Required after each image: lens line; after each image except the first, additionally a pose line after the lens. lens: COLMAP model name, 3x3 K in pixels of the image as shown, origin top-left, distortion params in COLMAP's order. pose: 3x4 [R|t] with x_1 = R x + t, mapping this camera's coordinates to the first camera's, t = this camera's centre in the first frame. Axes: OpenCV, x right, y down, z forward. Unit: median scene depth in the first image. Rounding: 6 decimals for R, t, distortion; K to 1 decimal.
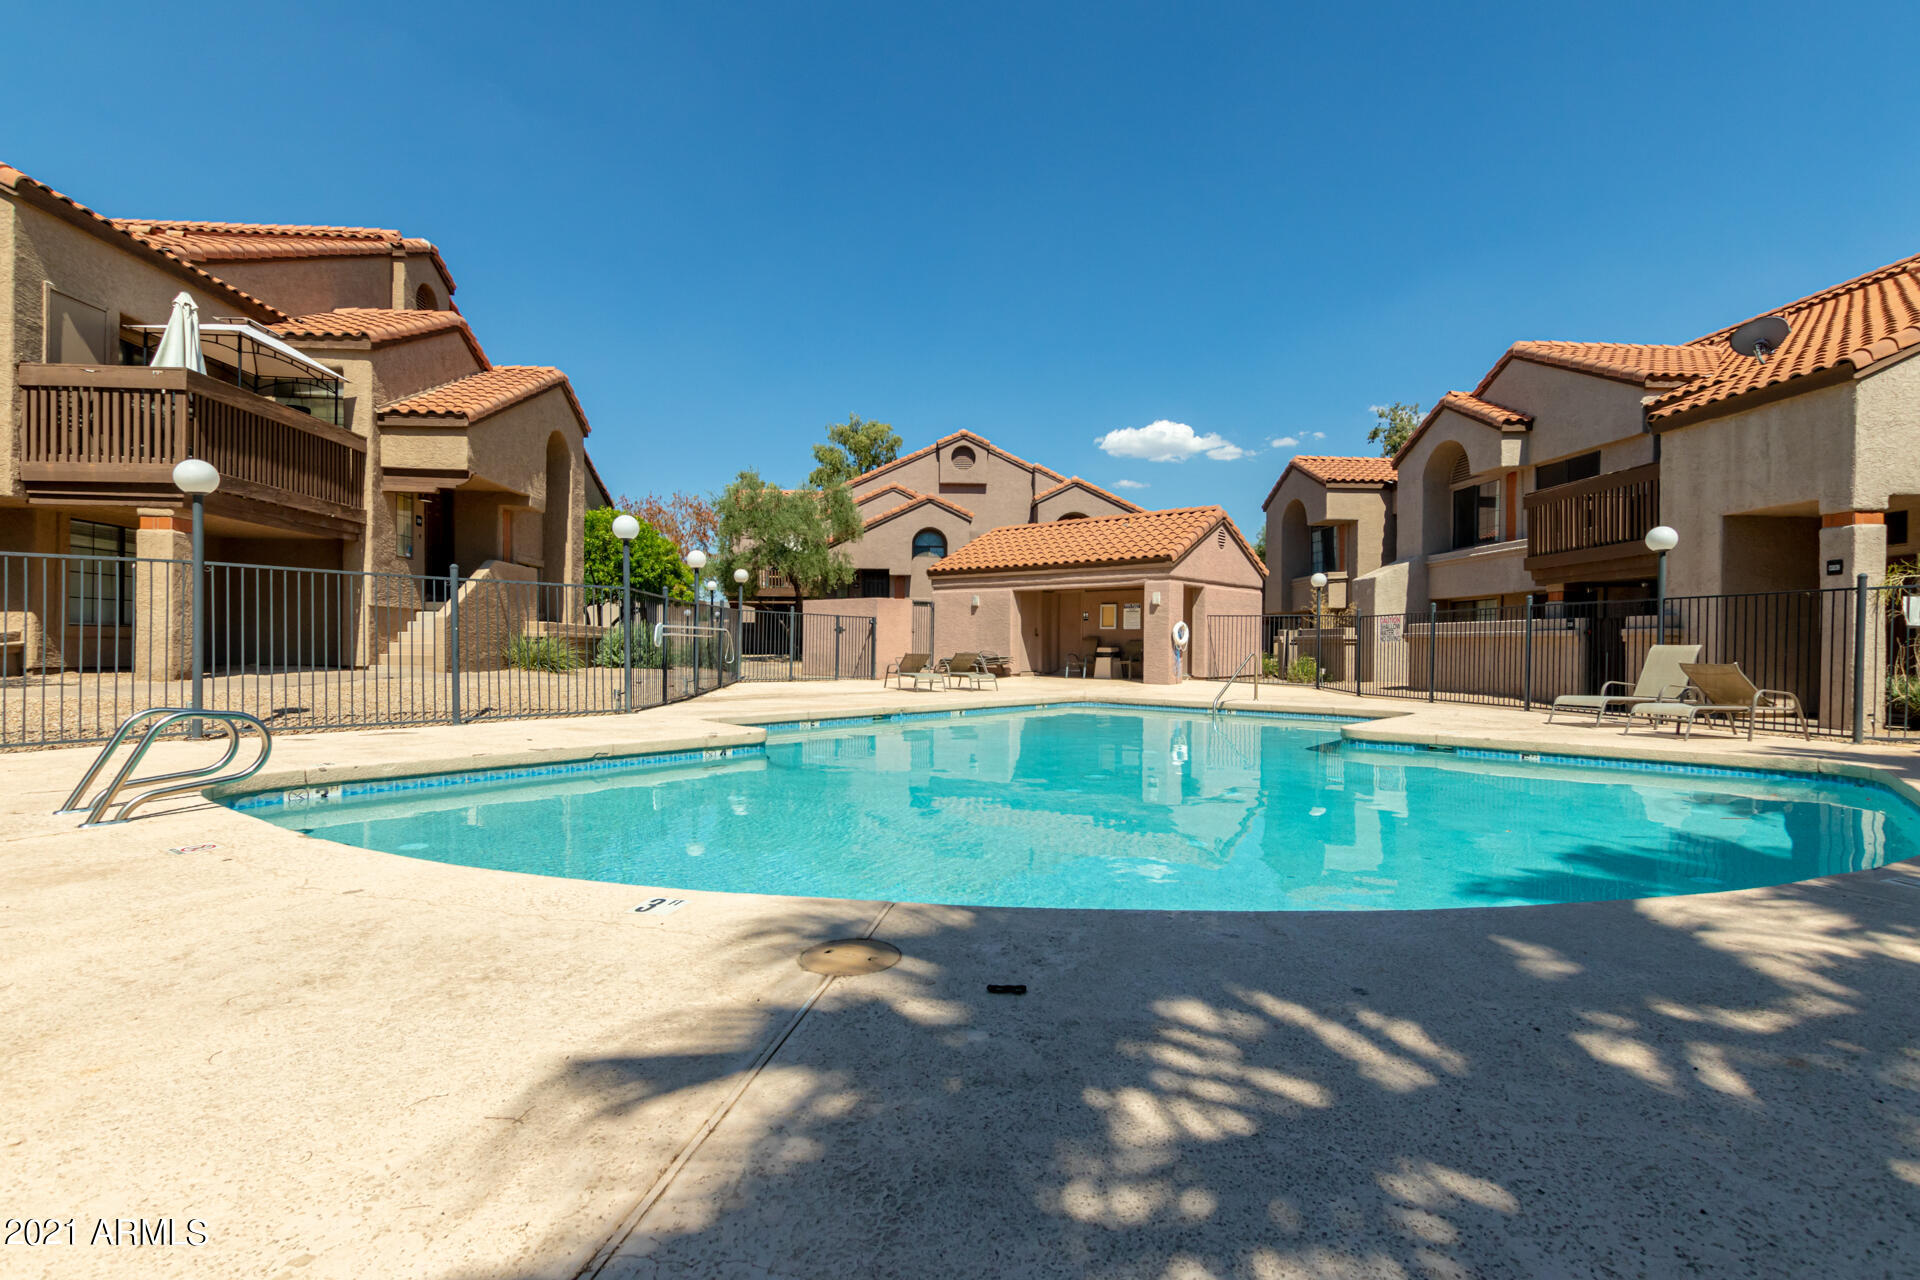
lens RADIAL K [[893.0, 0, 943.6], [0, 893.0, 637.8], [0, 0, 1]] dist [0.007199, -0.002738]
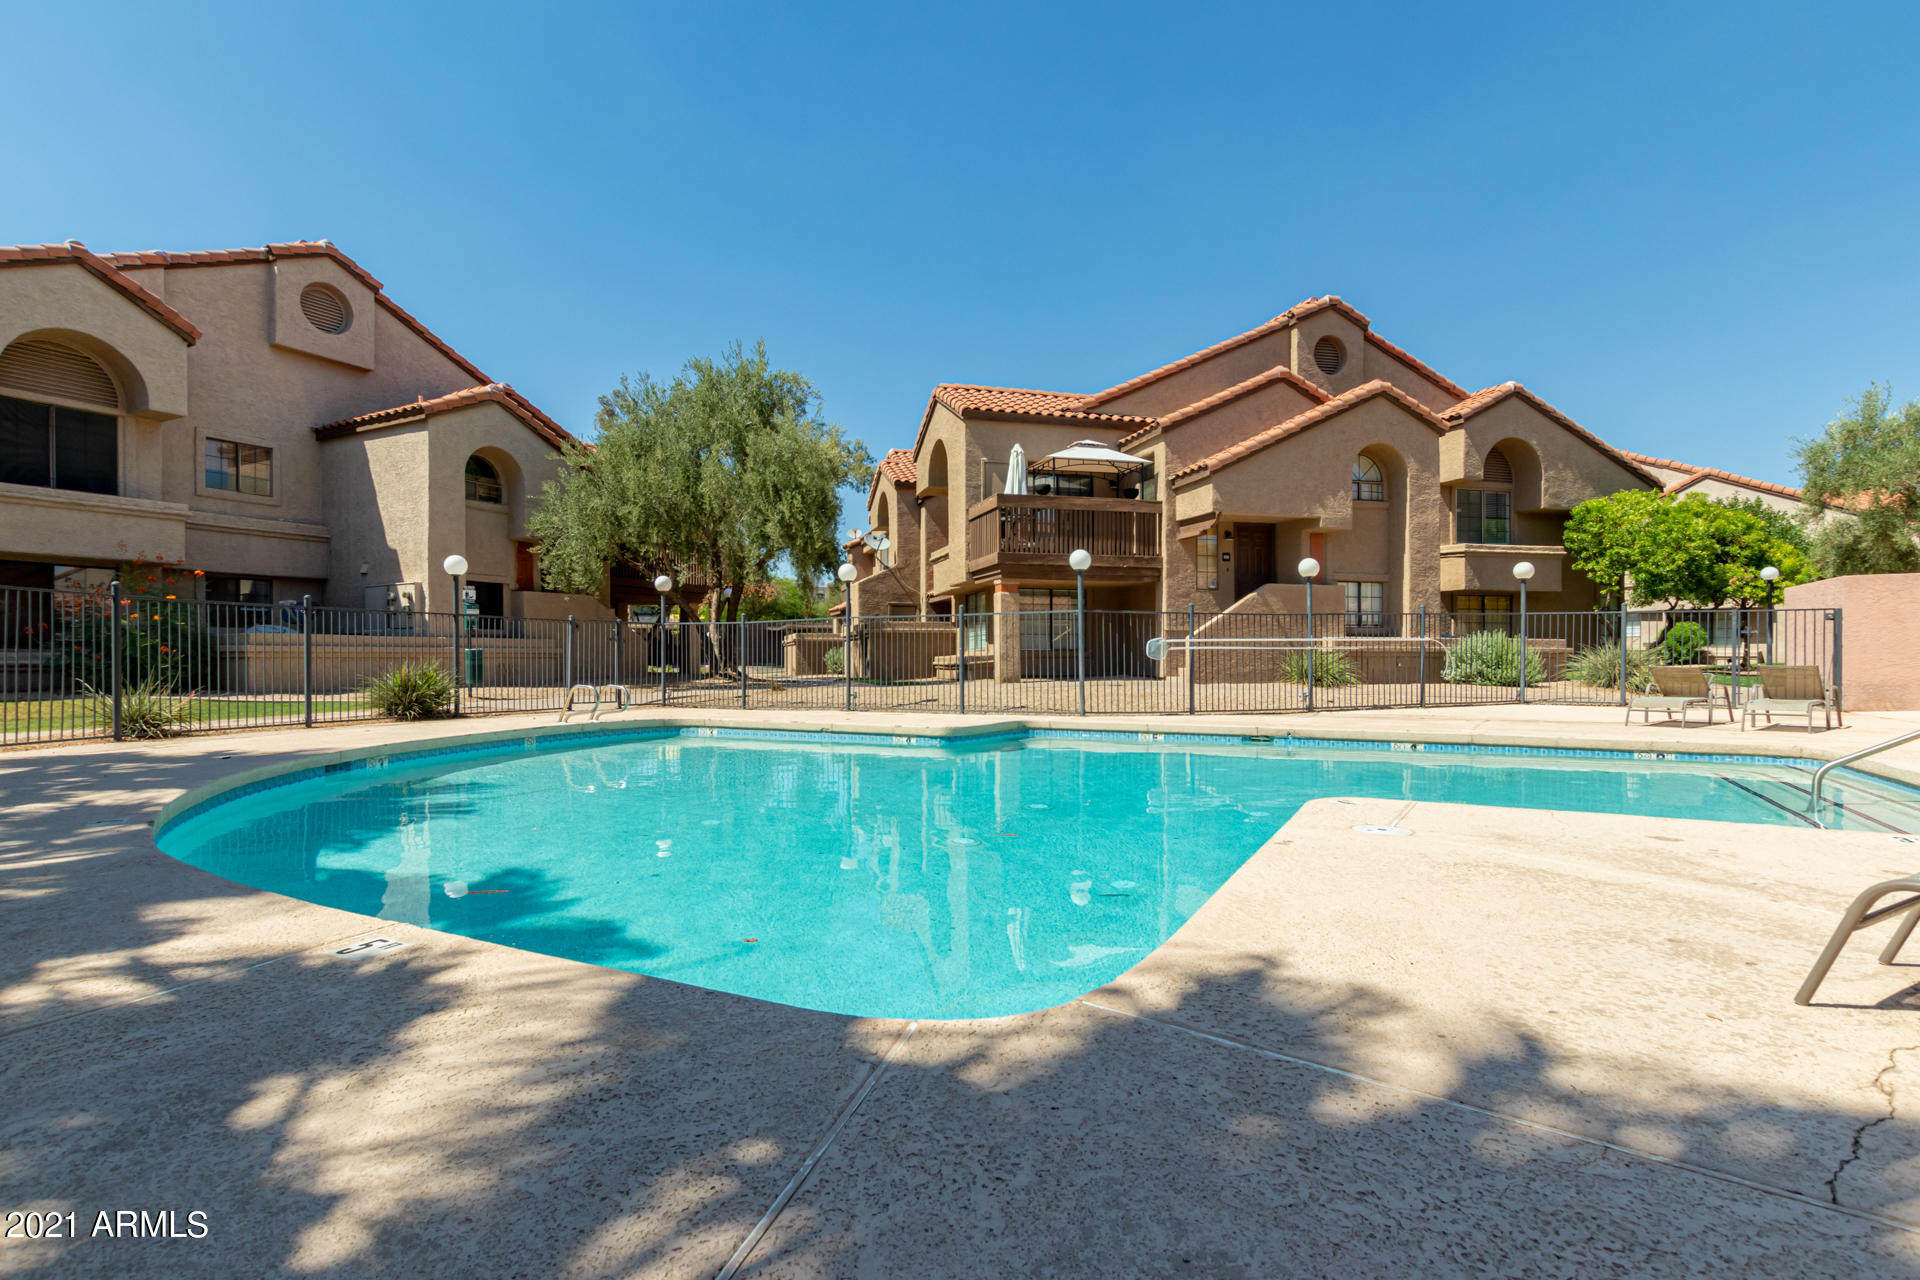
lens RADIAL K [[893.0, 0, 940.8], [0, 893.0, 648.2], [0, 0, 1]] dist [0.007199, -0.002738]
pose [[0.216527, -0.017664, -0.976117, 0.544290], [0.010983, 0.999817, -0.015656, 0.006778], [0.976215, -0.007331, 0.216681, 0.398743]]
